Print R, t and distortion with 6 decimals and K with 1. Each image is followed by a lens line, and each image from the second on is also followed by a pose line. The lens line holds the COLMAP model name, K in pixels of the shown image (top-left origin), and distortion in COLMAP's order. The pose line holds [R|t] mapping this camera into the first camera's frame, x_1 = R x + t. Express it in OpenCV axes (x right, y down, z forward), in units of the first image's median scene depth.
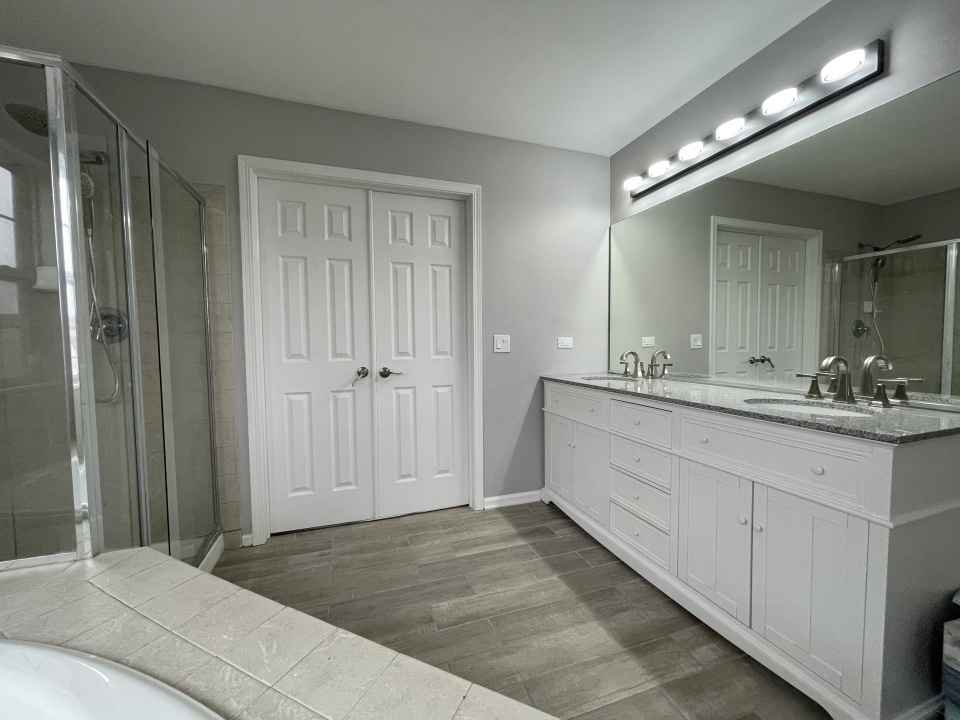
lens RADIAL K [[386.2, 0, 482.2], [0, 386.2, 363.4], [0, 0, 1]] dist [0.000113, 0.000132]
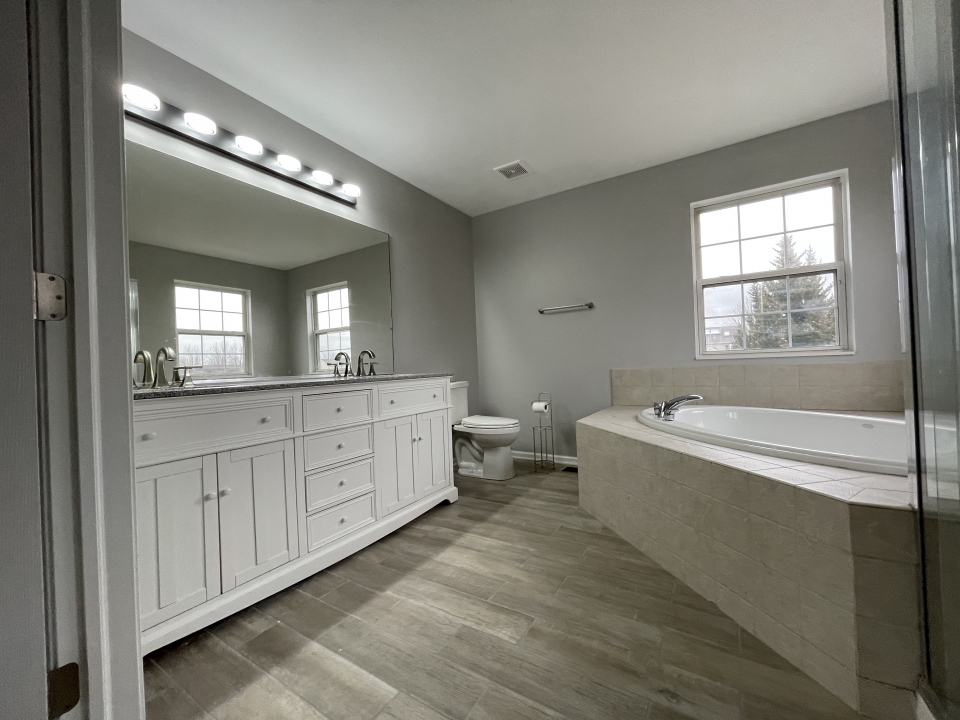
lens RADIAL K [[386.2, 0, 481.3], [0, 386.2, 361.6], [0, 0, 1]] dist [0.000113, 0.000132]
pose [[-0.618163, 0.040265, 0.785018, -0.703647], [0.085987, 0.996158, 0.016616, 0.044816], [-0.781333, 0.077772, -0.619250, 1.455123]]
